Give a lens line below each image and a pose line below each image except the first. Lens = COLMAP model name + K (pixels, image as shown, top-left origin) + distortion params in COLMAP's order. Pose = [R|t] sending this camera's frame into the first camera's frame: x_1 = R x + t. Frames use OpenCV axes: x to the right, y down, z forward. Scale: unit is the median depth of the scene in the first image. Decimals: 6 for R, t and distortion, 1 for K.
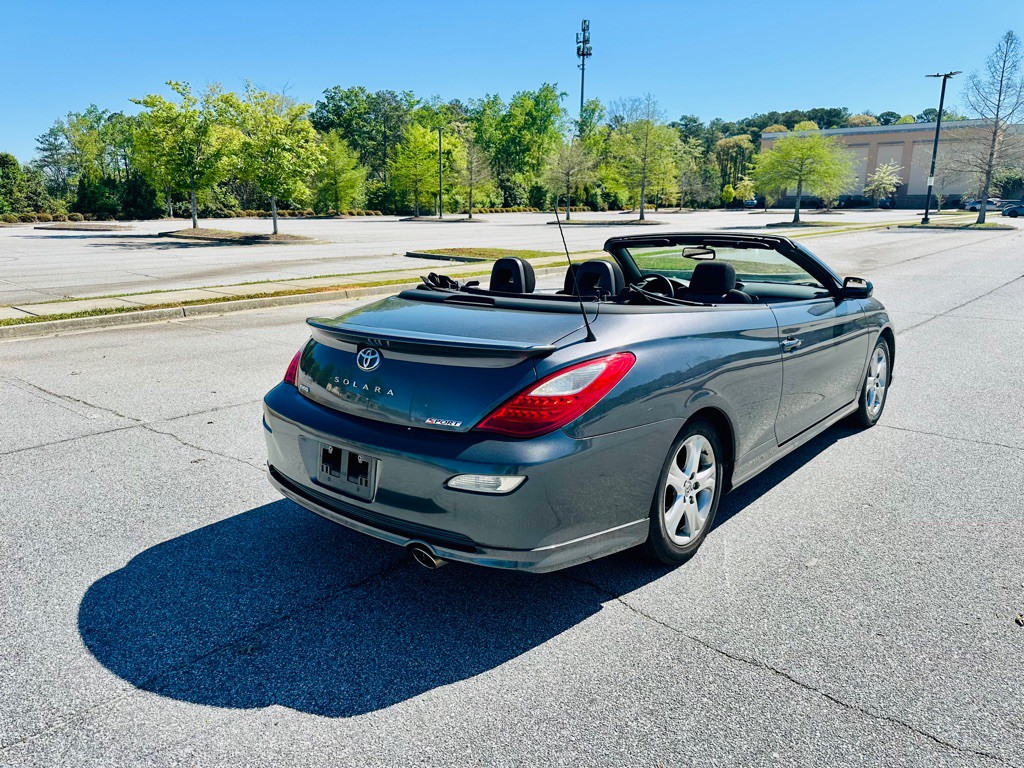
lens RADIAL K [[725.1, 0, 521.1], [0, 725.1, 378.1], [0, 0, 1]] dist [0.028967, -0.038975]
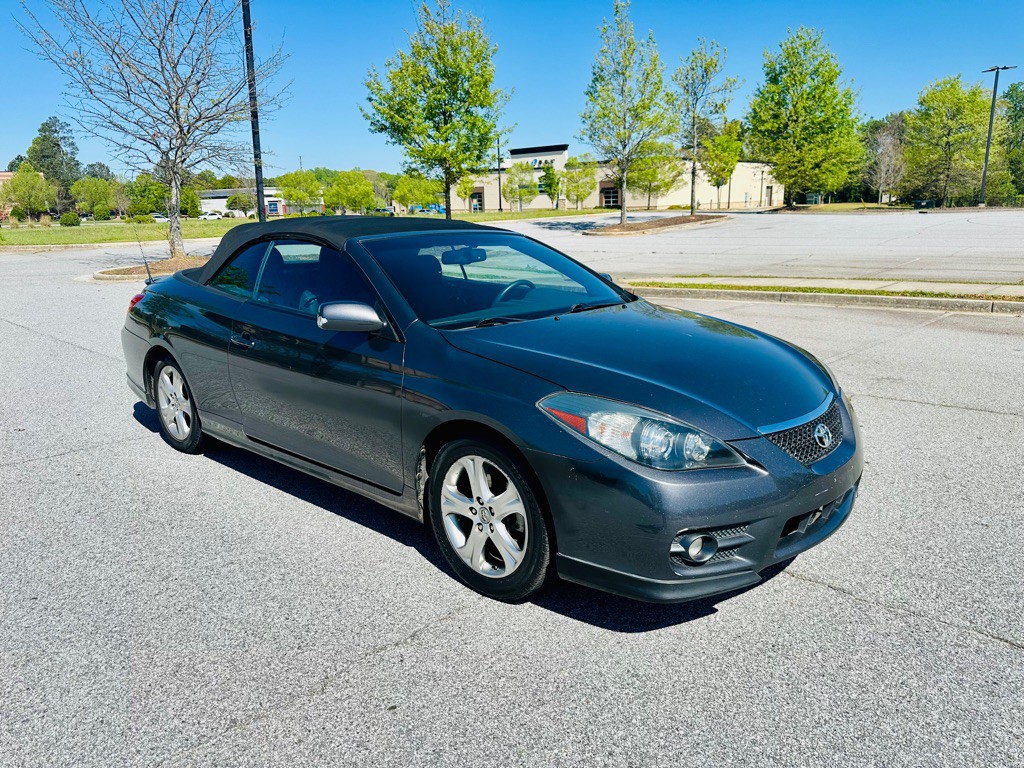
lens RADIAL K [[725.1, 0, 517.1], [0, 725.1, 387.9], [0, 0, 1]] dist [0.028967, -0.038975]
pose [[-0.025169, 0.235228, -0.971614, 0.156443], [-0.190275, 0.953027, 0.235657, -0.034357], [0.981408, 0.190805, 0.020771, 0.158511]]
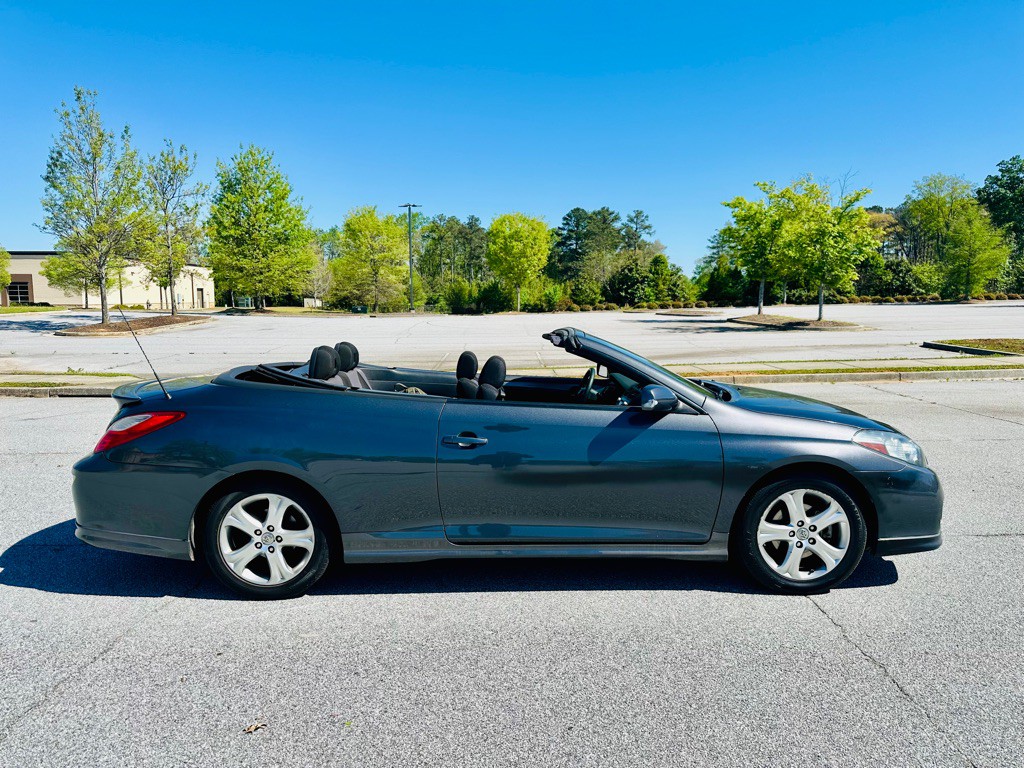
lens RADIAL K [[725.1, 0, 513.0], [0, 725.1, 382.7], [0, 0, 1]] dist [0.028967, -0.038975]
pose [[0.669928, 0.075445, -0.738582, 0.129375], [-0.154981, 0.987118, -0.039743, -0.010842], [0.726069, 0.141092, 0.672991, 0.043751]]
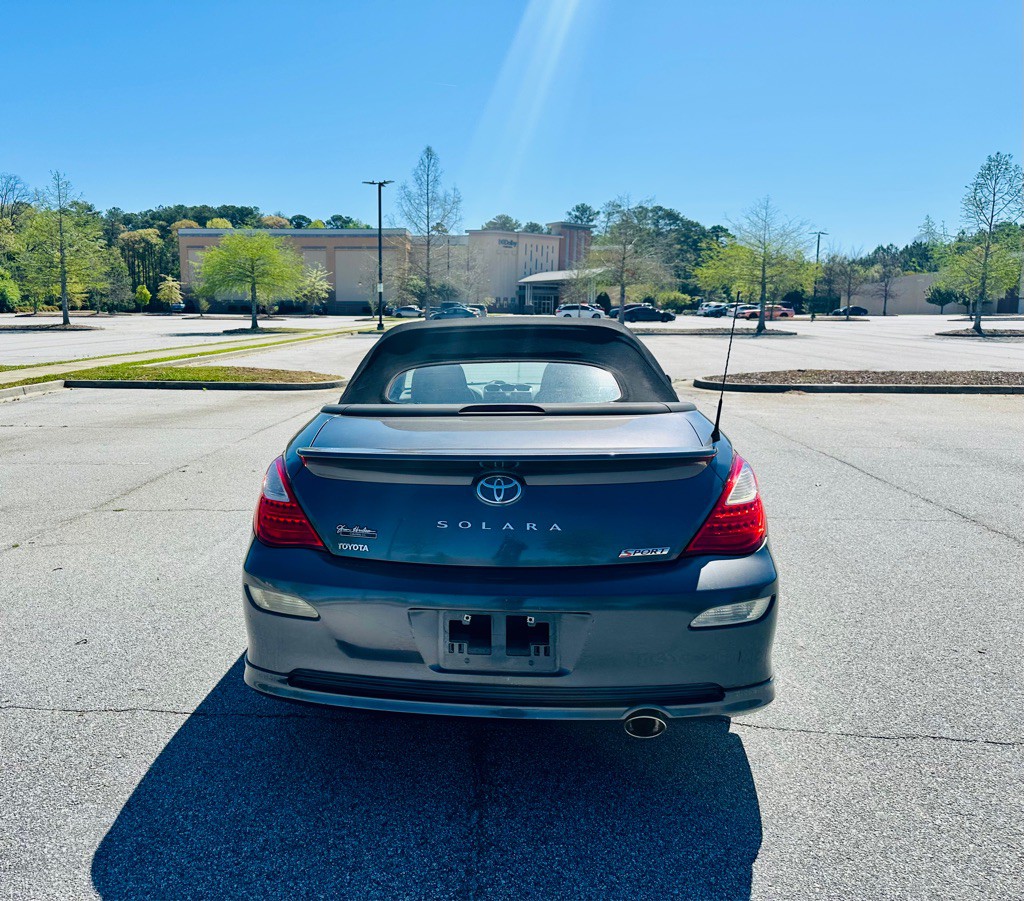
lens RADIAL K [[849.7, 0, 439.7], [0, 849.7, 443.1], [0, 0, 1]] dist [0.053283, -0.056208]
pose [[0.824516, -0.079313, 0.560252, -0.065205], [0.122683, 0.991633, -0.040169, -0.004033], [-0.552378, 0.101854, 0.827348, 0.025167]]
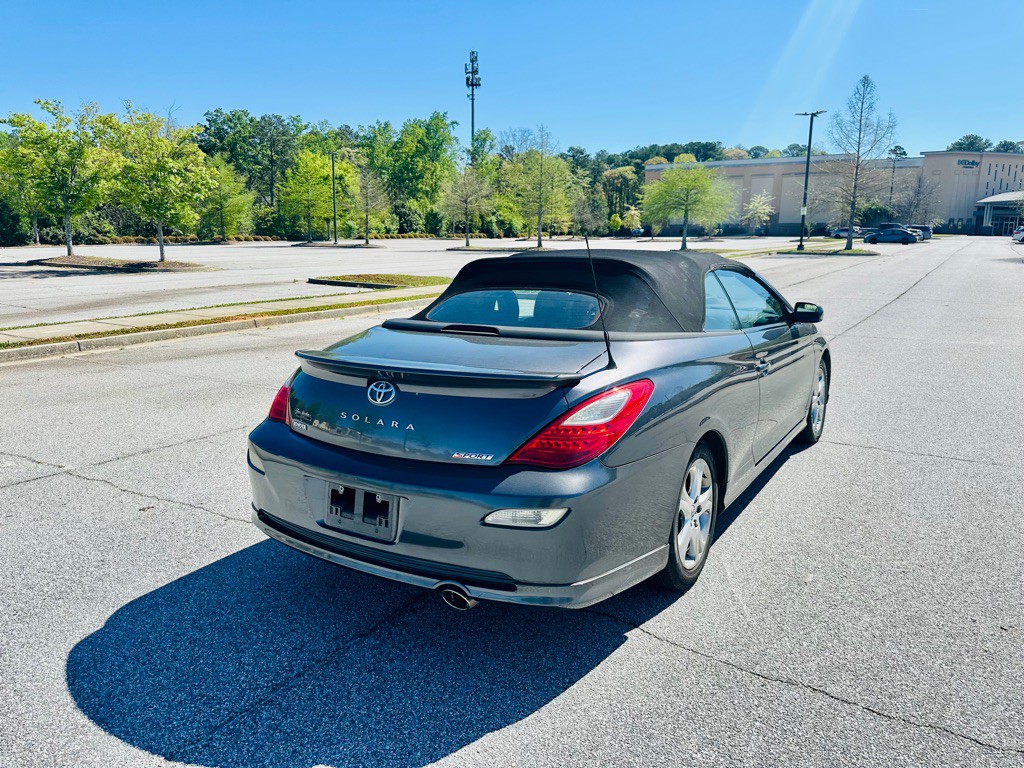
lens RADIAL K [[725.1, 0, 521.9], [0, 725.1, 380.6], [0, 0, 1]] dist [0.028967, -0.038975]
pose [[0.989634, -0.025877, 0.141264, -0.013904], [0.030386, 0.999092, -0.029860, -0.000720], [-0.140363, 0.033843, 0.989521, 0.002658]]
